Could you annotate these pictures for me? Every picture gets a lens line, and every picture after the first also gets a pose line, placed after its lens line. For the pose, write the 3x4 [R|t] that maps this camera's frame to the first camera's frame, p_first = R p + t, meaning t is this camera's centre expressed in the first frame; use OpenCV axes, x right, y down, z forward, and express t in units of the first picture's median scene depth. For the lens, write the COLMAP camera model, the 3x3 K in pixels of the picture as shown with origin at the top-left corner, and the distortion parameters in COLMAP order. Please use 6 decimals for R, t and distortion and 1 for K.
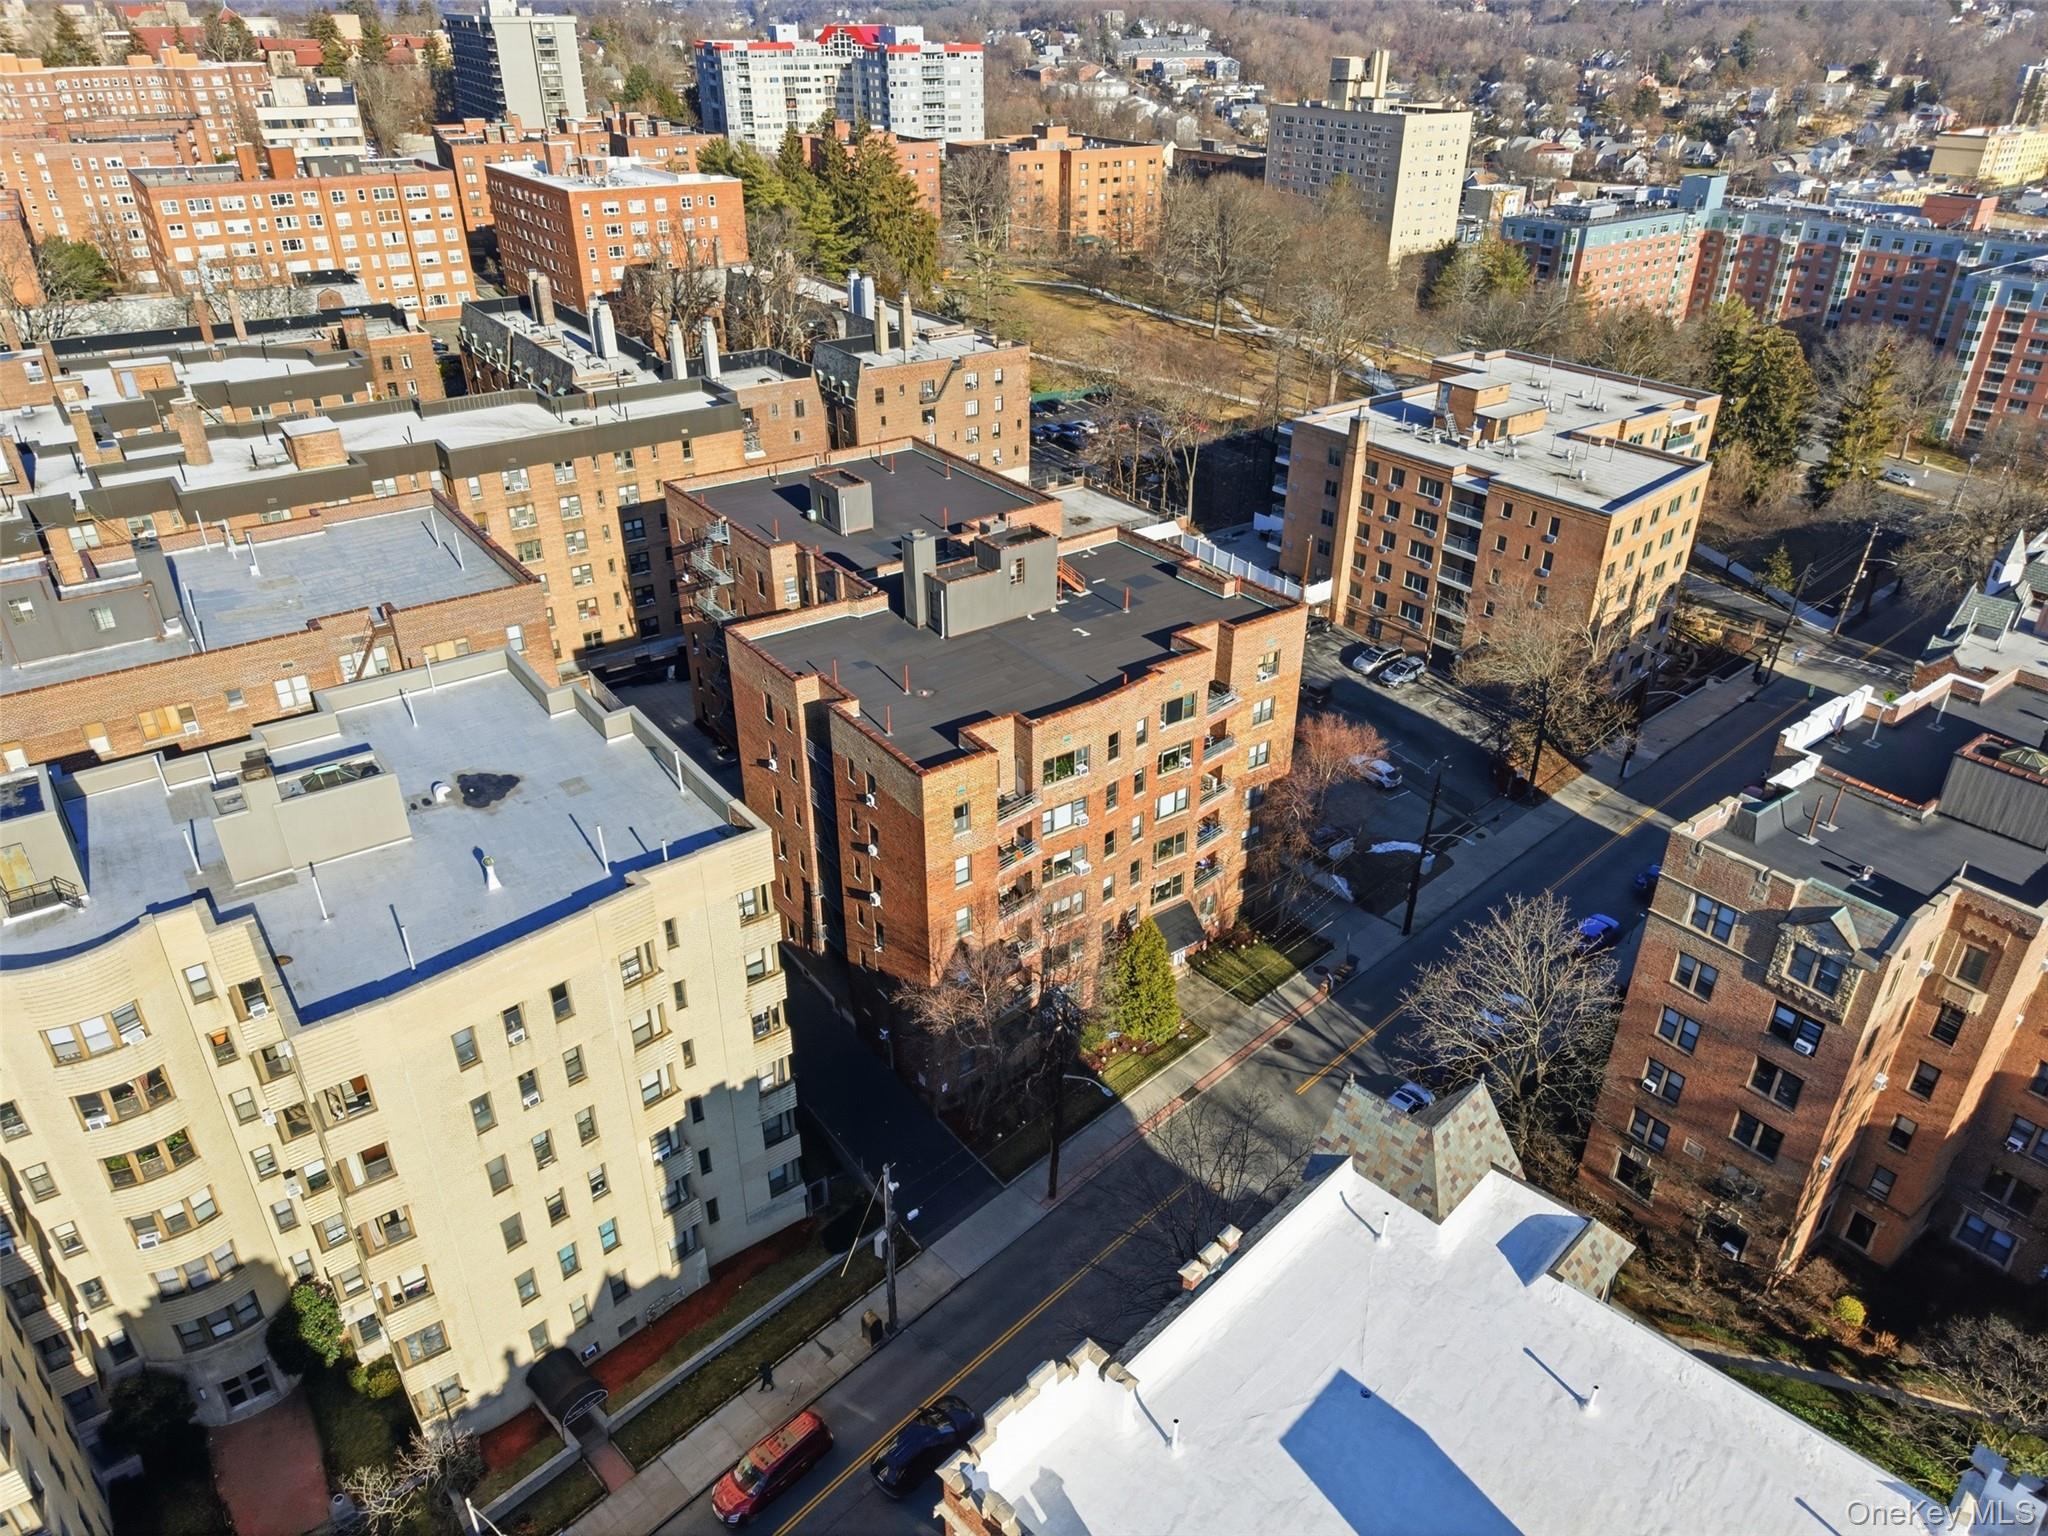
lens RADIAL K [[1367.0, 0, 1029.9], [0, 1367.0, 769.1], [0, 0, 1]] dist [0.023455, -0.033979]
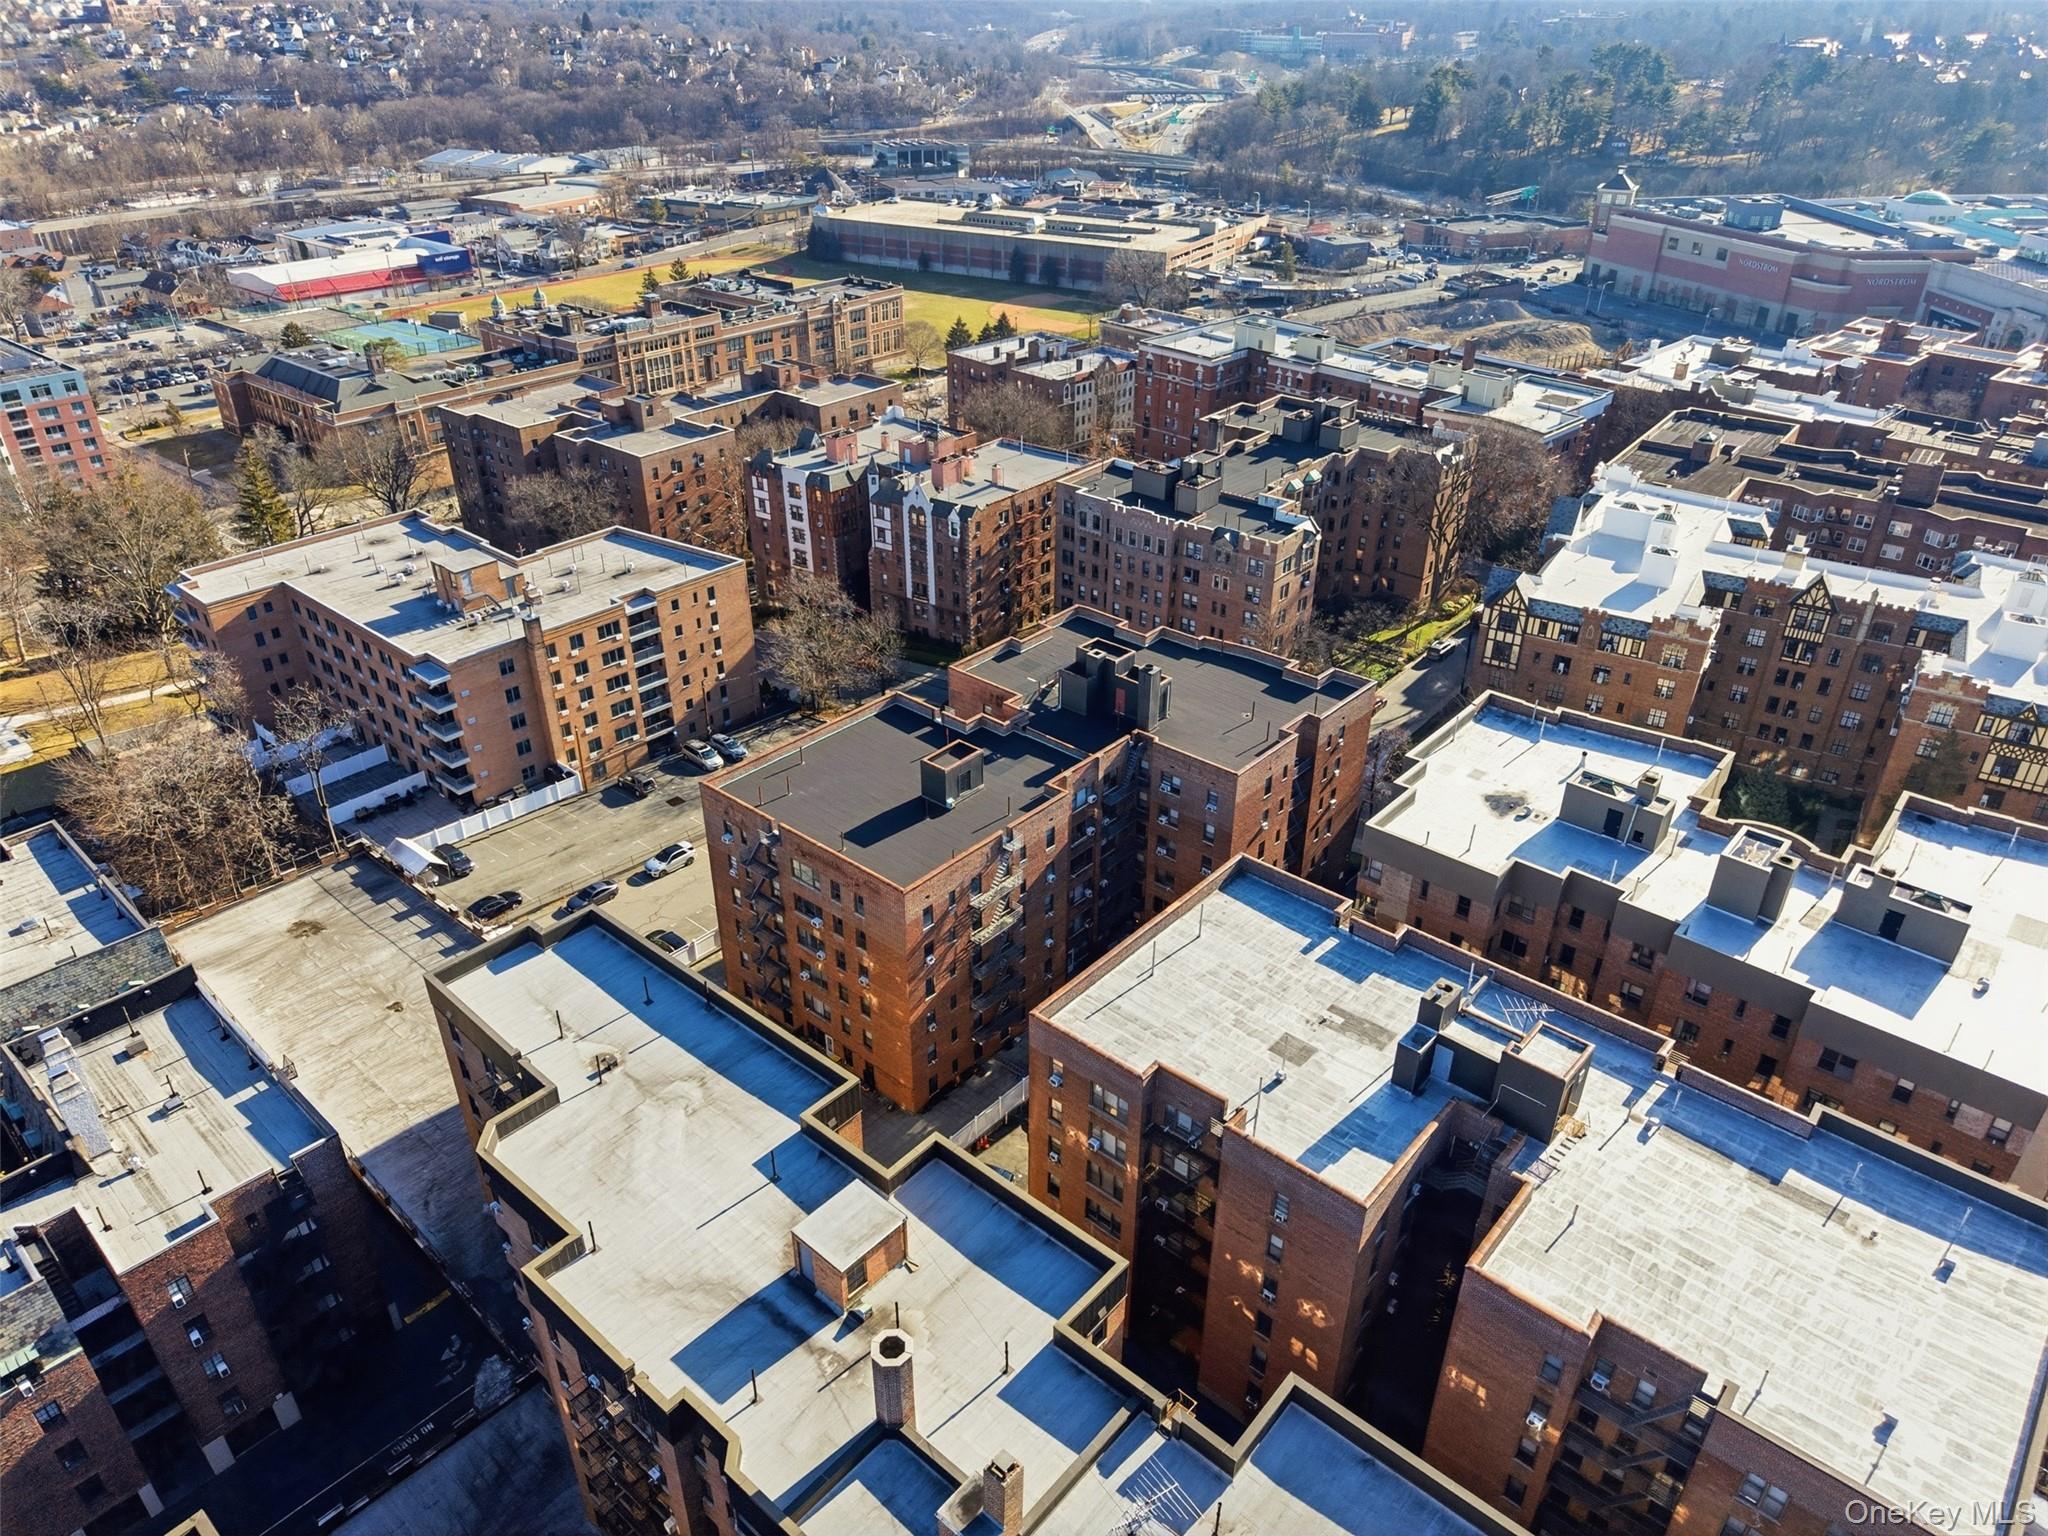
lens RADIAL K [[1376.4, 0, 1030.5], [0, 1376.4, 776.1], [0, 0, 1]] dist [0.010257, -0.004038]
pose [[-0.225065, -0.497881, 0.837532, -0.706014], [0.470512, 0.697181, 0.540885, -0.501071], [-0.853208, 0.515804, 0.077348, 0.581898]]
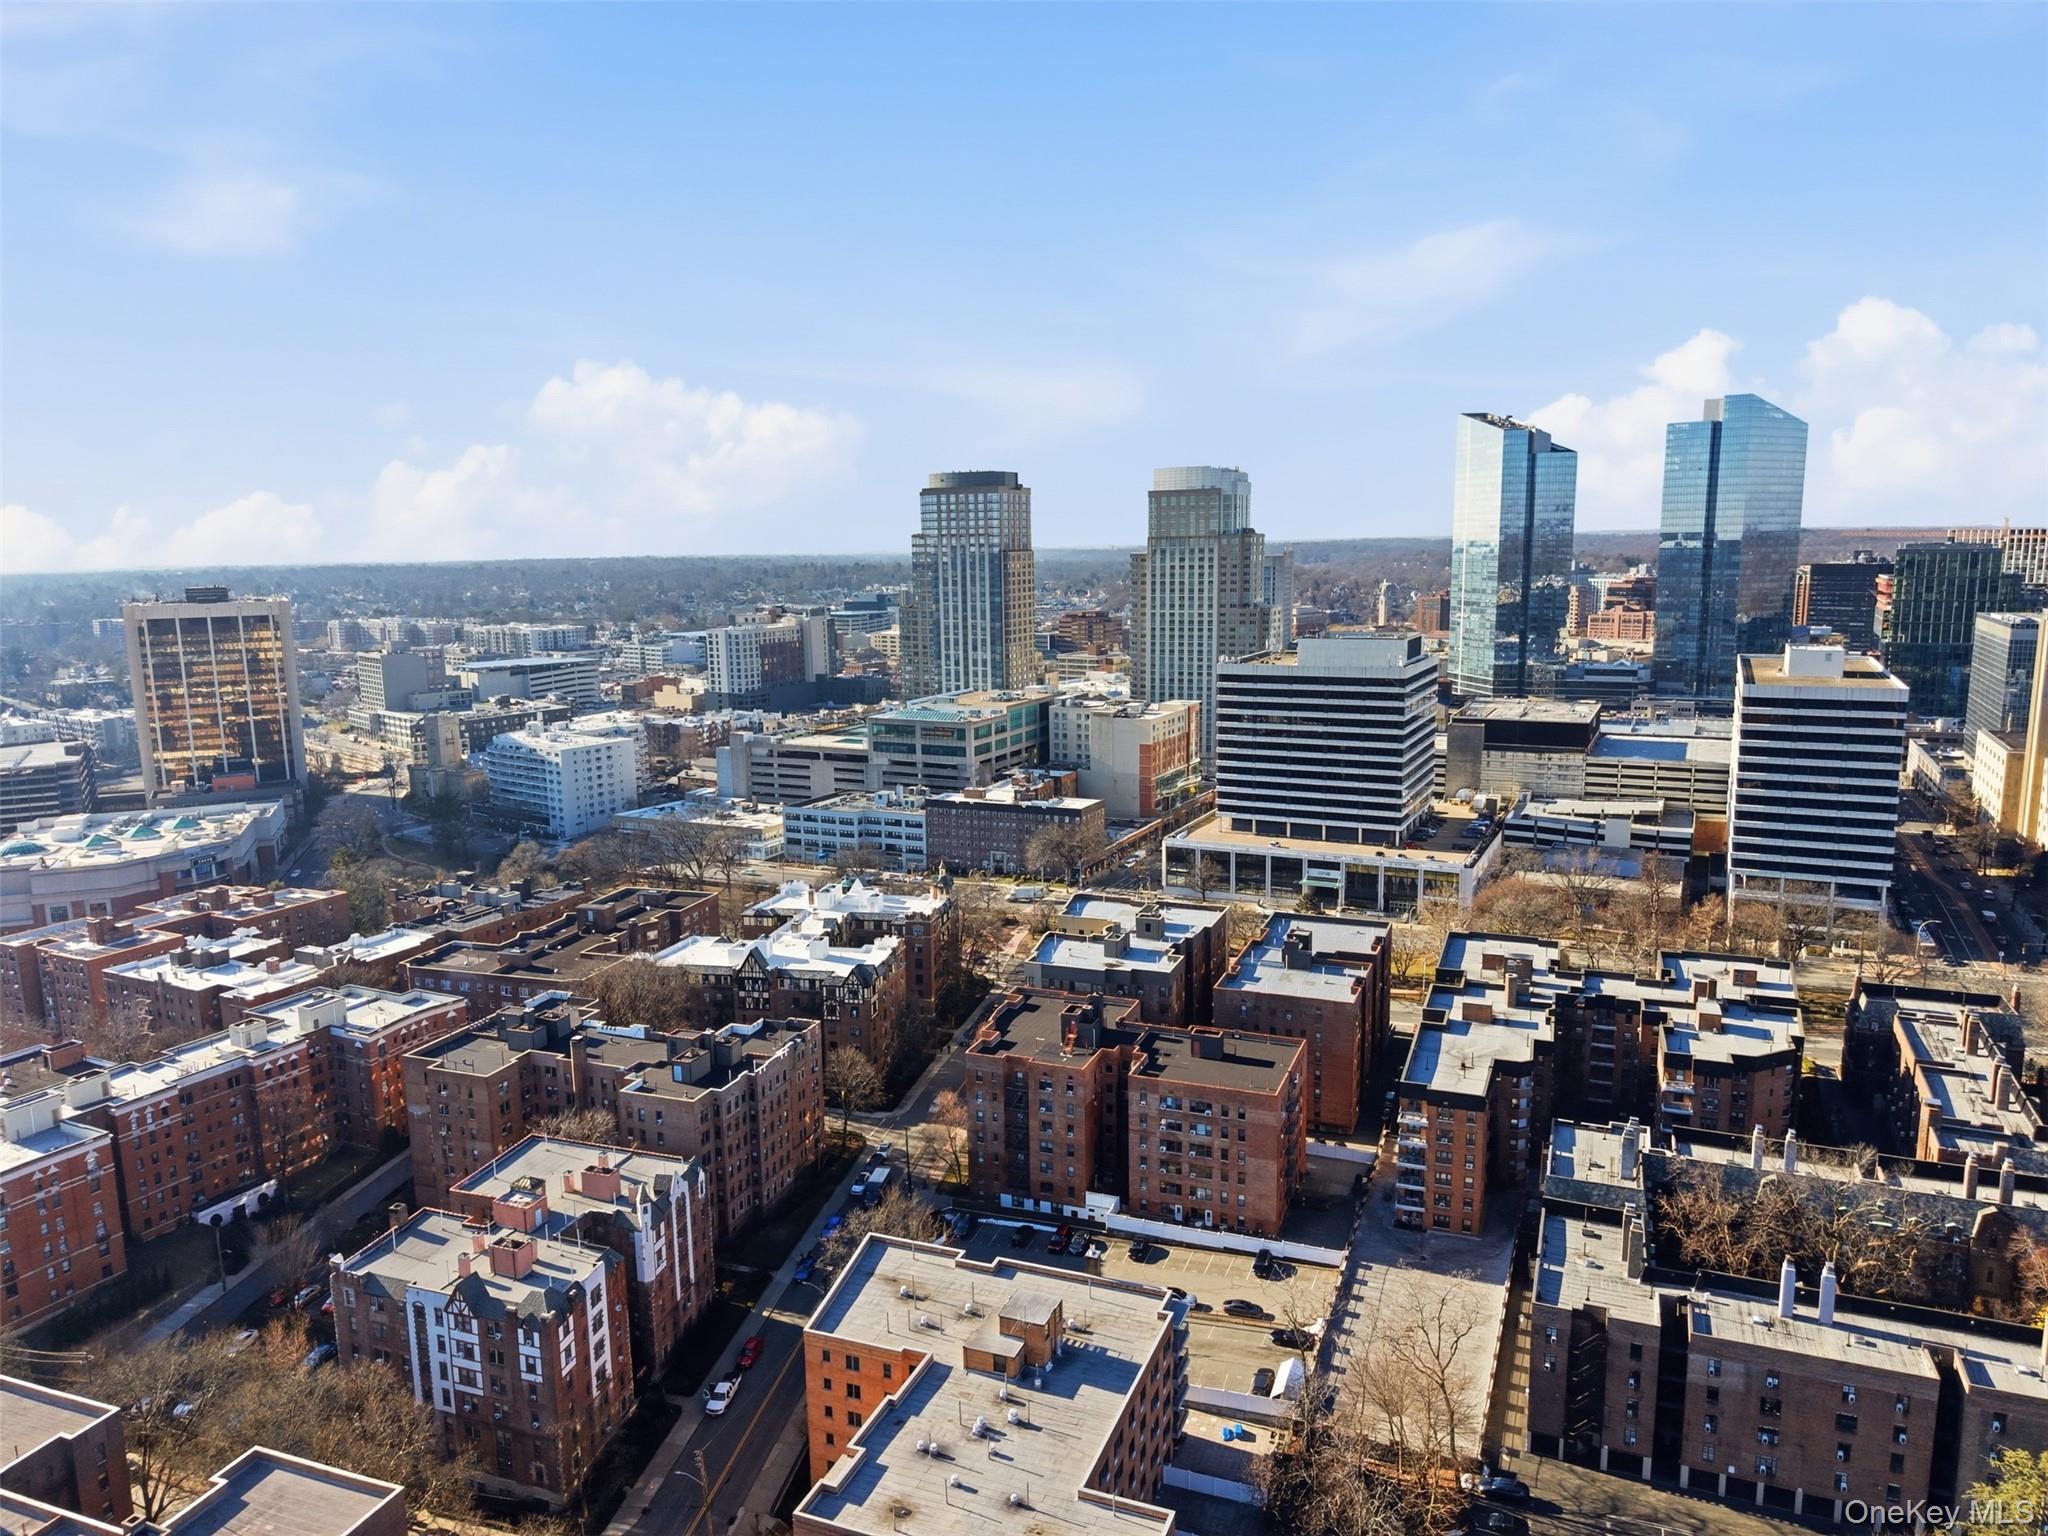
lens RADIAL K [[1361.4, 0, 1024.0], [0, 1361.4, 768.0], [0, 0, 1]] dist [0.088785, -0.113440]
pose [[-0.845862, 0.097883, -0.524344, 0.752579], [-0.247243, 0.799090, 0.548020, -1.062280], [0.472639, 0.593190, -0.651719, 1.316667]]
